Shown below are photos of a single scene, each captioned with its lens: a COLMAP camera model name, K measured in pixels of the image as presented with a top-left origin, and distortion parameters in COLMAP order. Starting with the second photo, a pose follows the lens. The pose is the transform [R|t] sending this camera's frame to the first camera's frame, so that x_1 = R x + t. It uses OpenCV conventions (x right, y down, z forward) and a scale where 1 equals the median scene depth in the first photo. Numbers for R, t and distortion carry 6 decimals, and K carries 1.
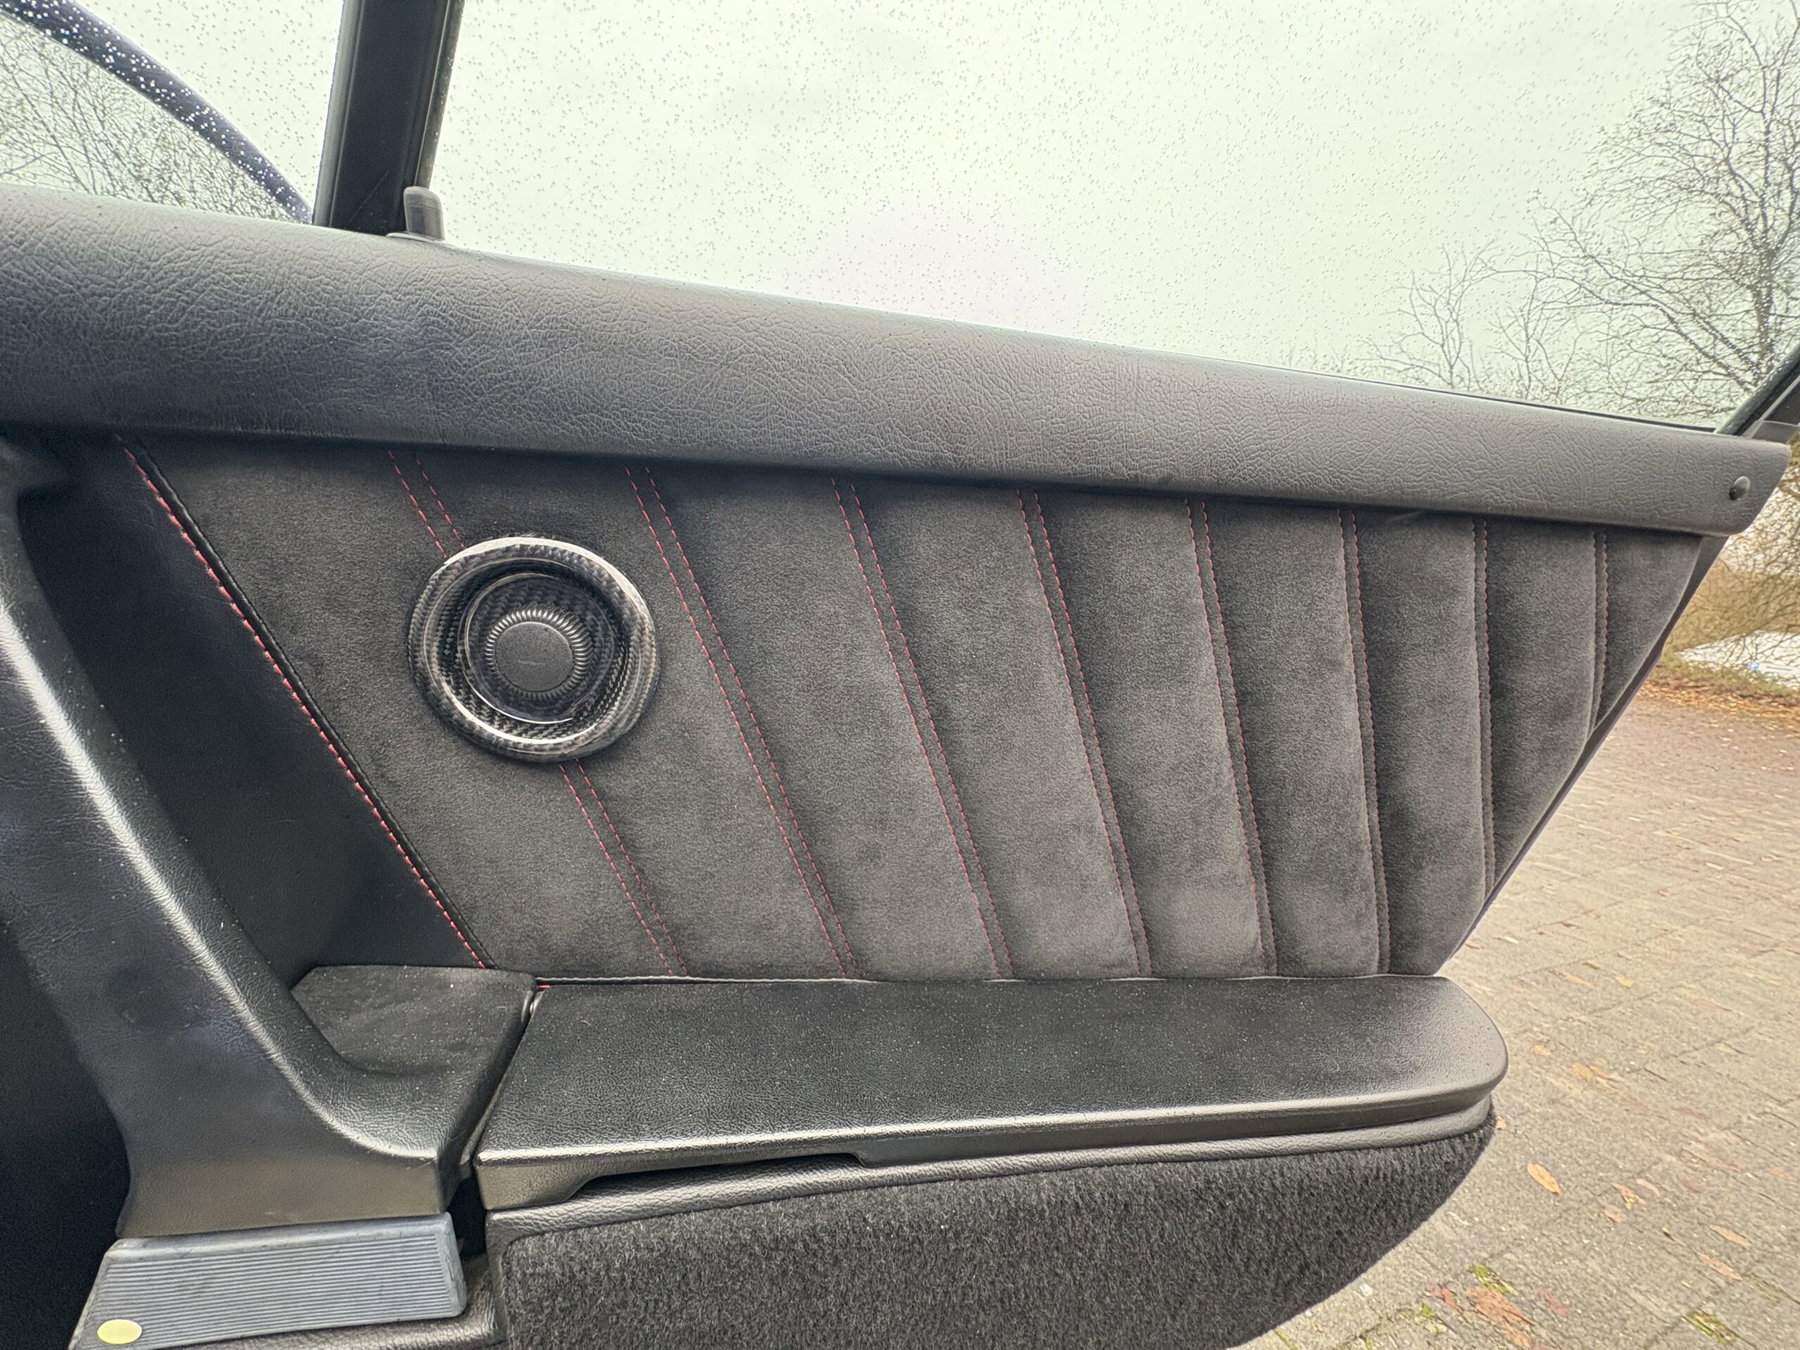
lens RADIAL K [[708.5, 0, 900.0], [0, 708.5, 675.0], [0, 0, 1]] dist [0.002964, 0.000101]
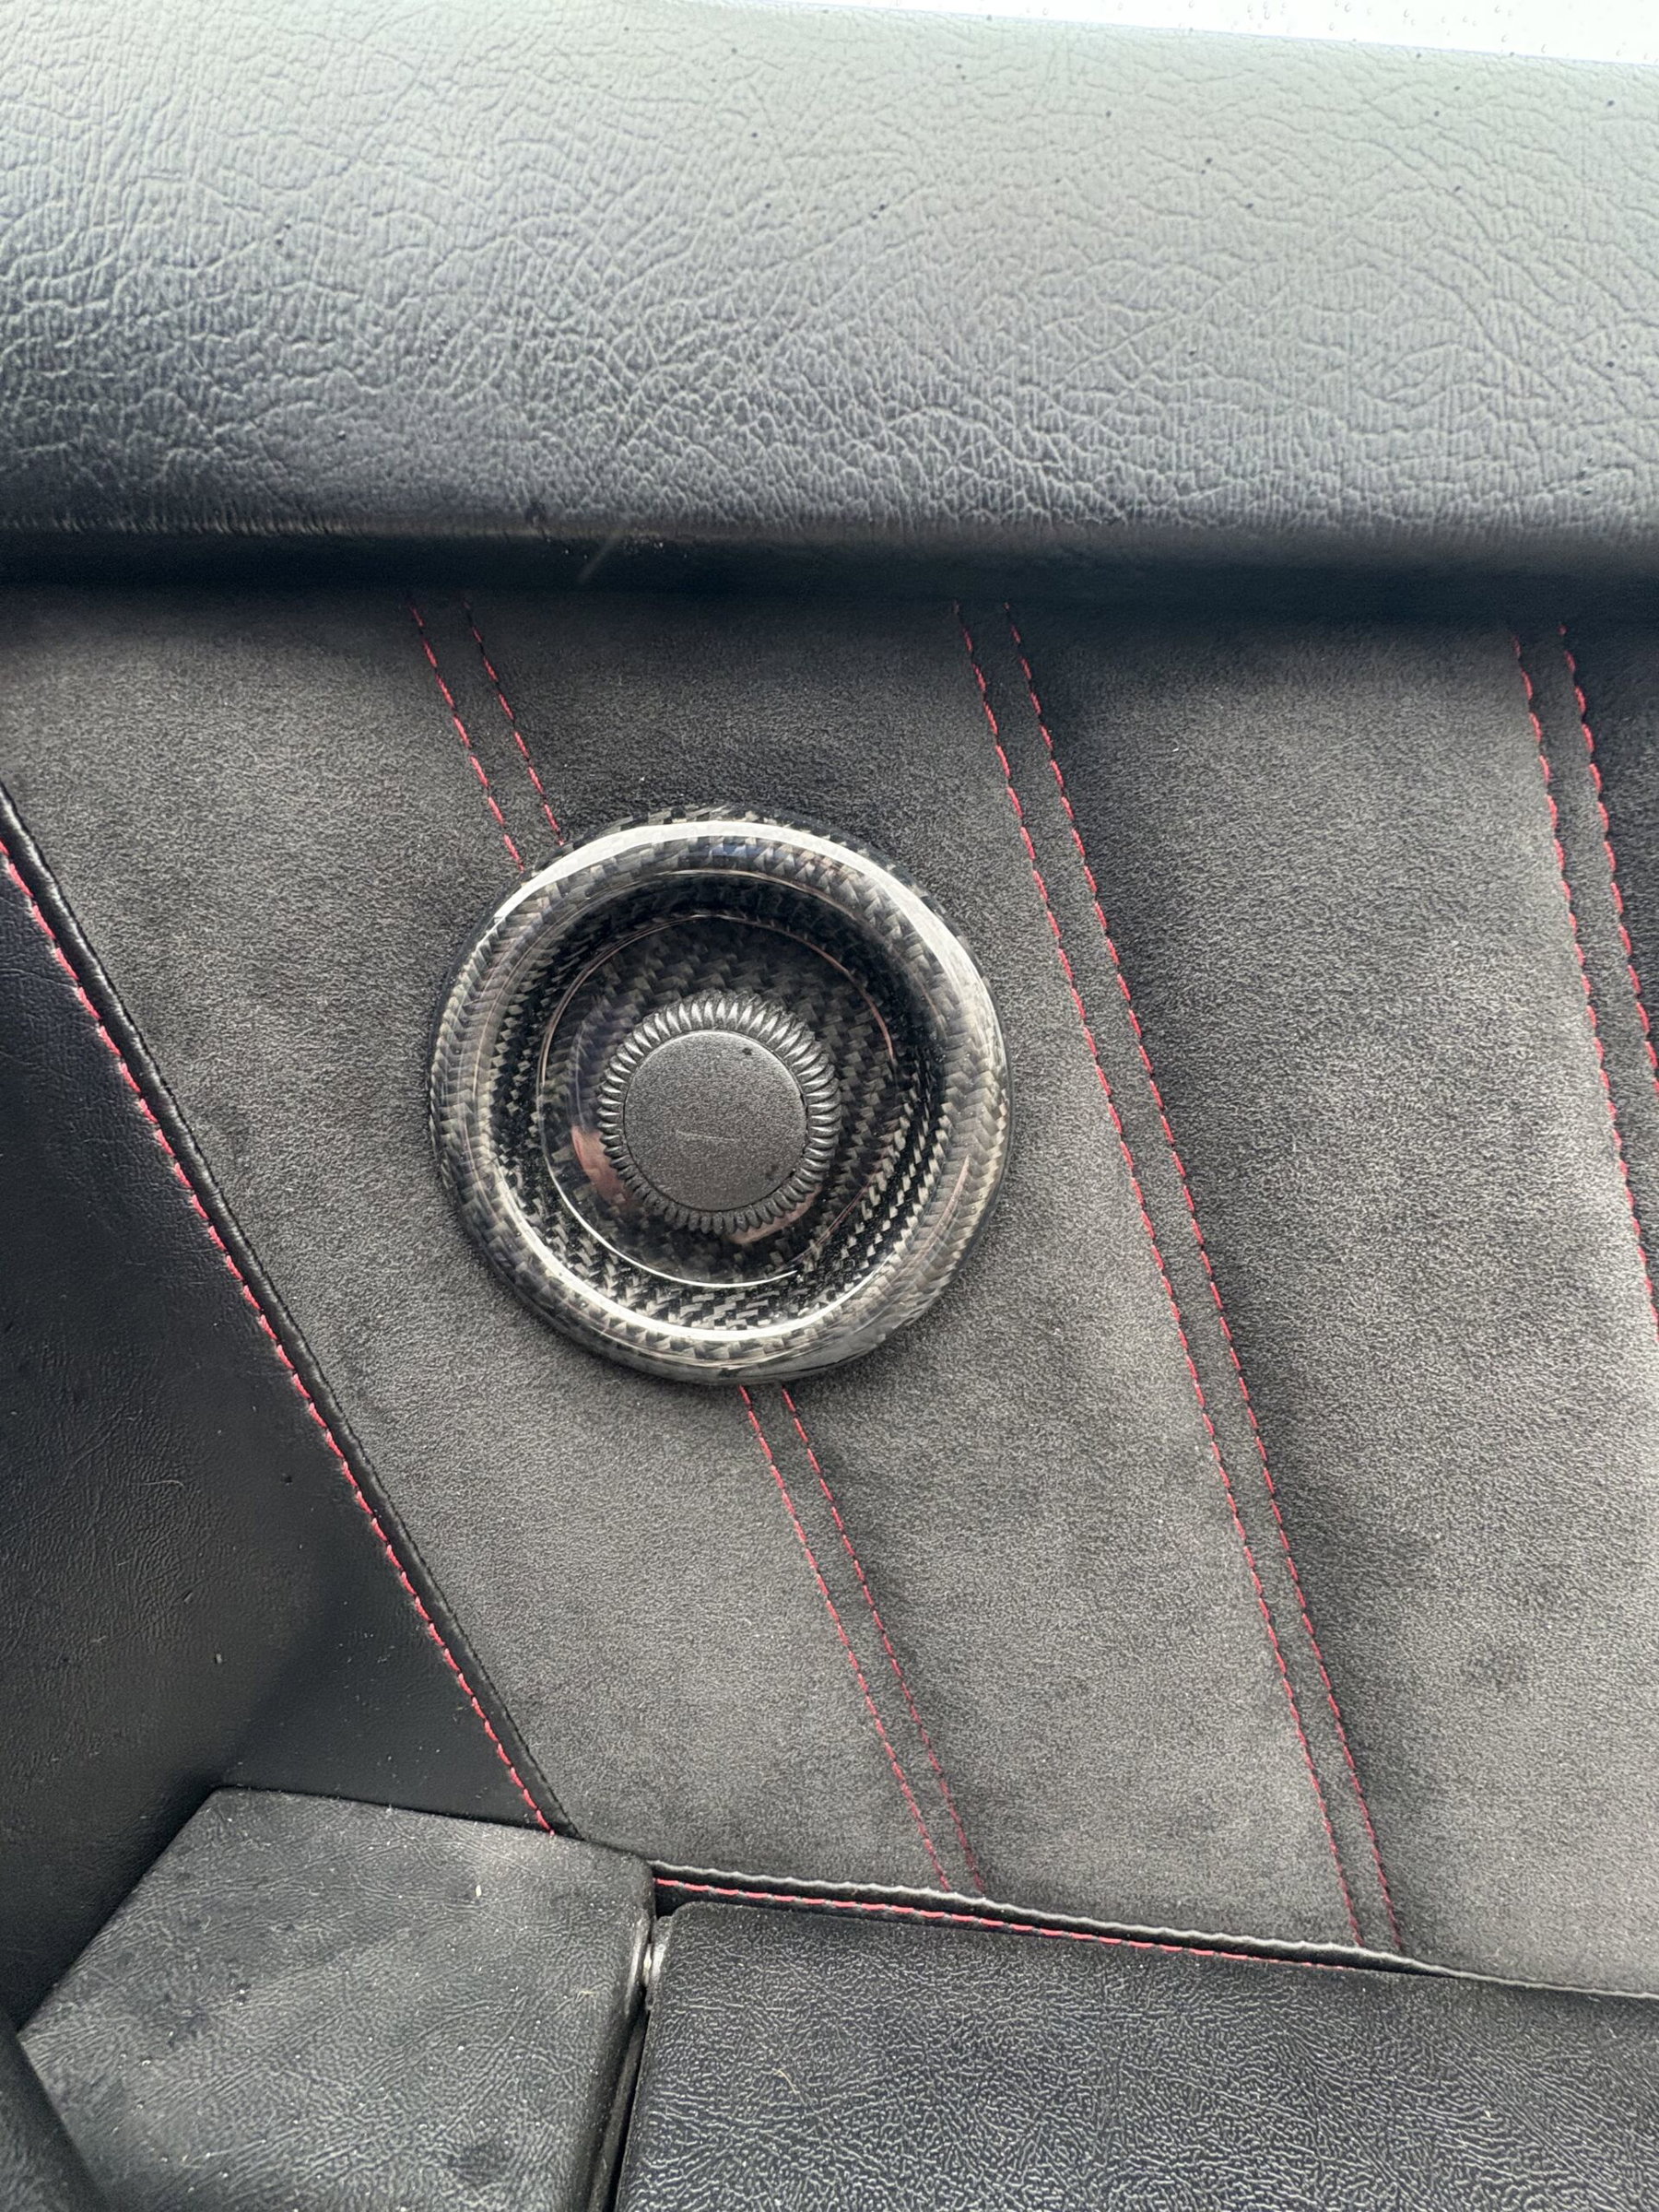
lens RADIAL K [[870.7, 0, 823.1], [0, 870.7, 1109.7], [0, 0, 1]] dist [0.002964, 0.000101]
pose [[0.978332, 0.011393, -0.206726, -0.347752], [-0.026800, 0.997053, -0.071885, 0.000421], [0.205298, 0.075867, 0.975754, 0.528670]]
